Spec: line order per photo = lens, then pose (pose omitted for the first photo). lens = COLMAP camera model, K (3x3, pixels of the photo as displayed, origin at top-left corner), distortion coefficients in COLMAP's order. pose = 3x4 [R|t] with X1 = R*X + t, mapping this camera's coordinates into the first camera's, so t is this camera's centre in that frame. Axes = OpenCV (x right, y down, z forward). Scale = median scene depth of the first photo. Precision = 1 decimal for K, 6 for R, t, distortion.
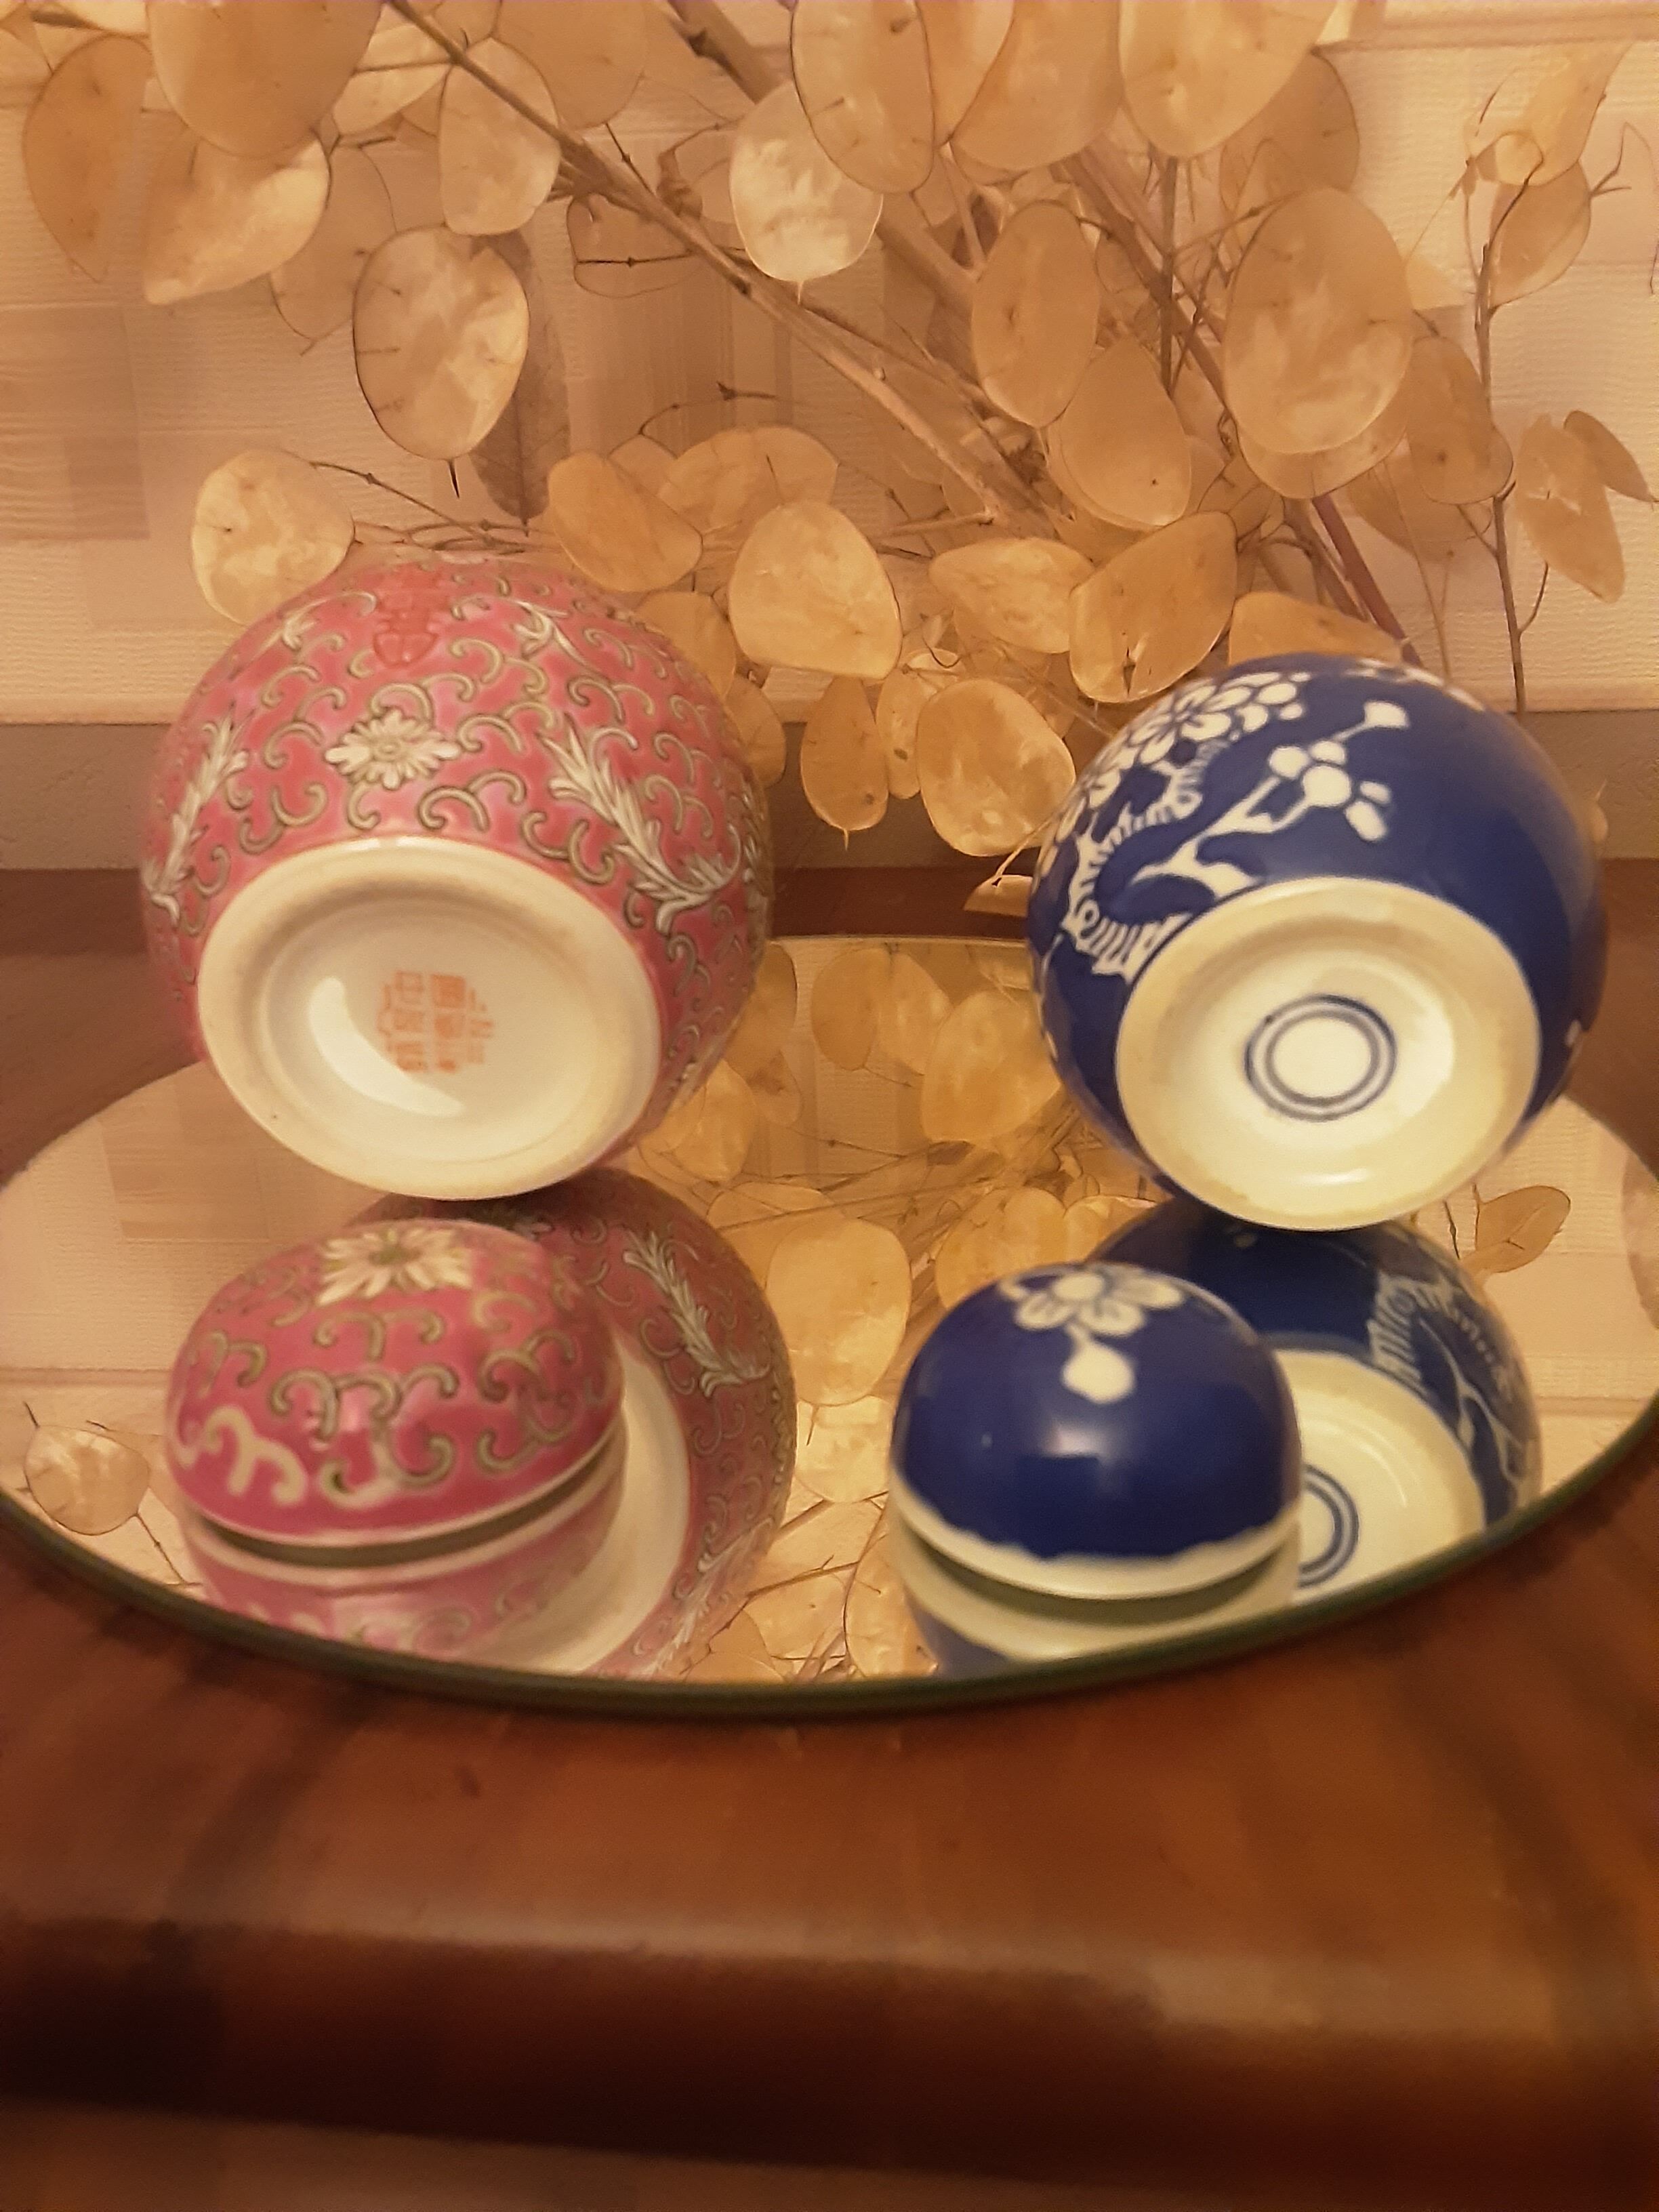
lens RADIAL K [[1792.2, 0, 850.3], [0, 1792.2, 1099.2], [0, 0, 1]] dist [0.127250, -0.201184]
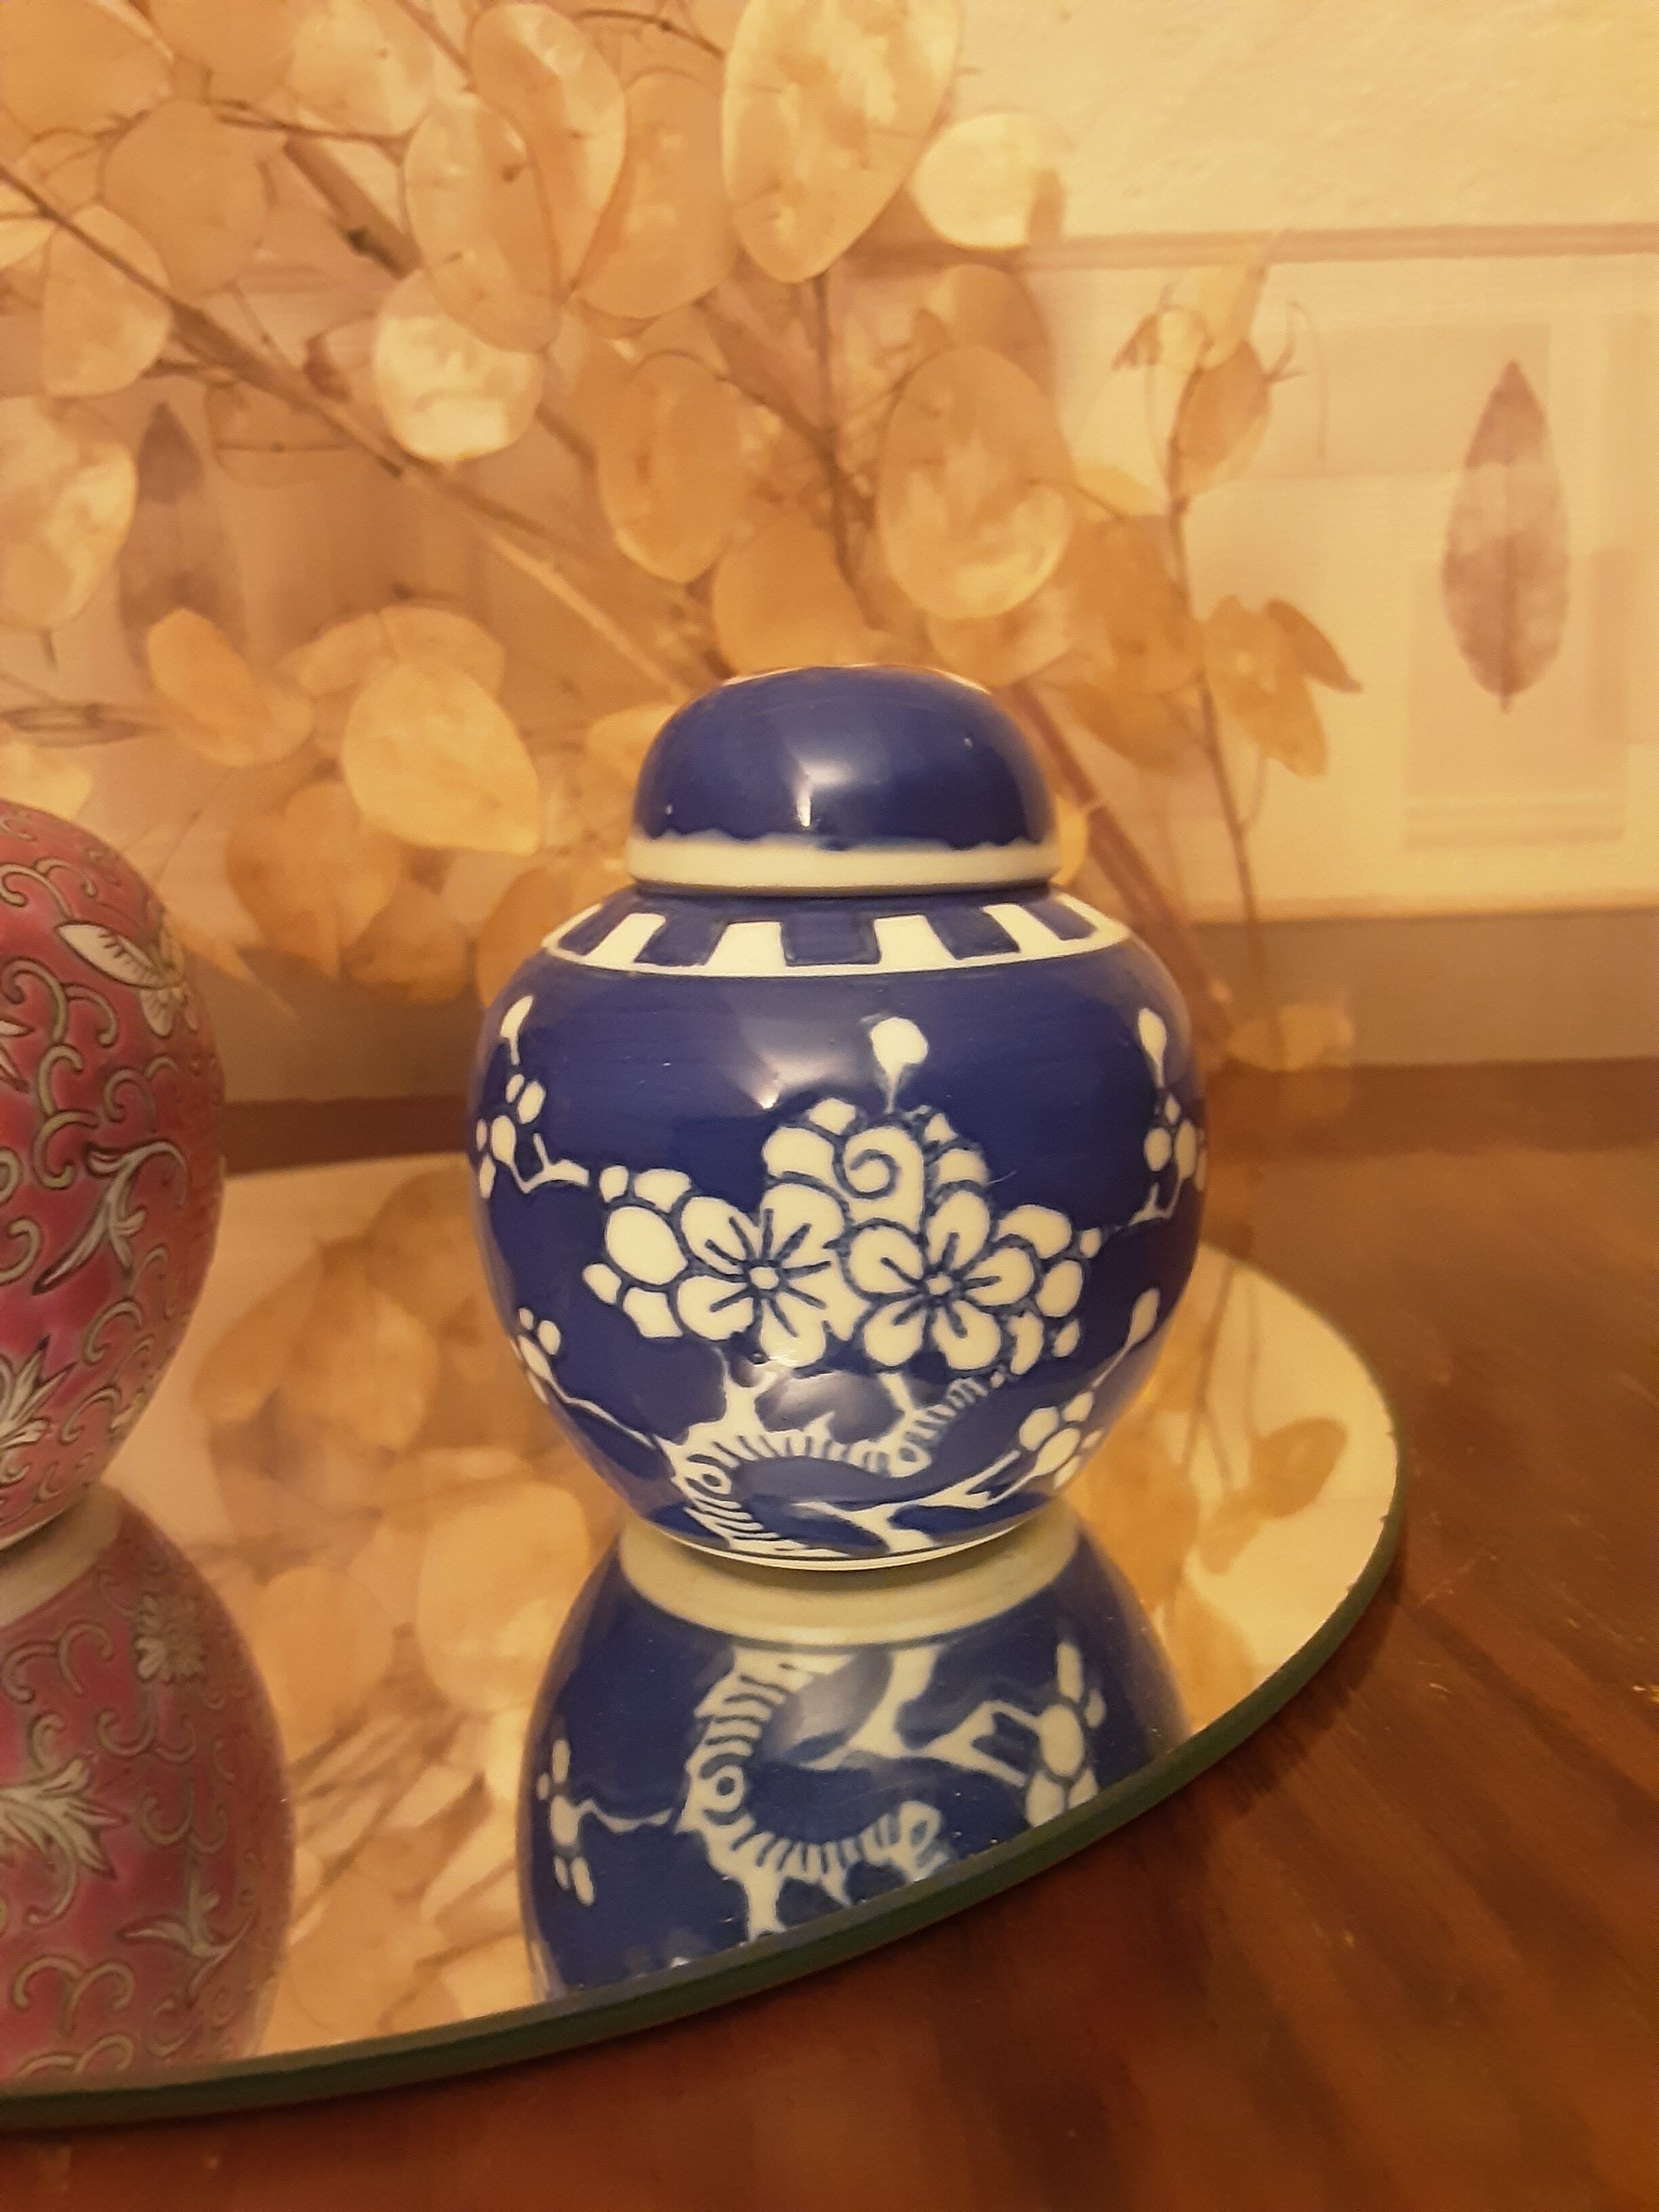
lens RADIAL K [[1810.6, 0, 846.7], [0, 1810.6, 1100.1], [0, 0, 1]] dist [0.132528, -0.218953]
pose [[0.996597, -0.022831, 0.079209, 0.094062], [0.035117, 0.986913, -0.157381, 0.033396], [-0.074579, 0.159627, 0.984356, 0.106613]]
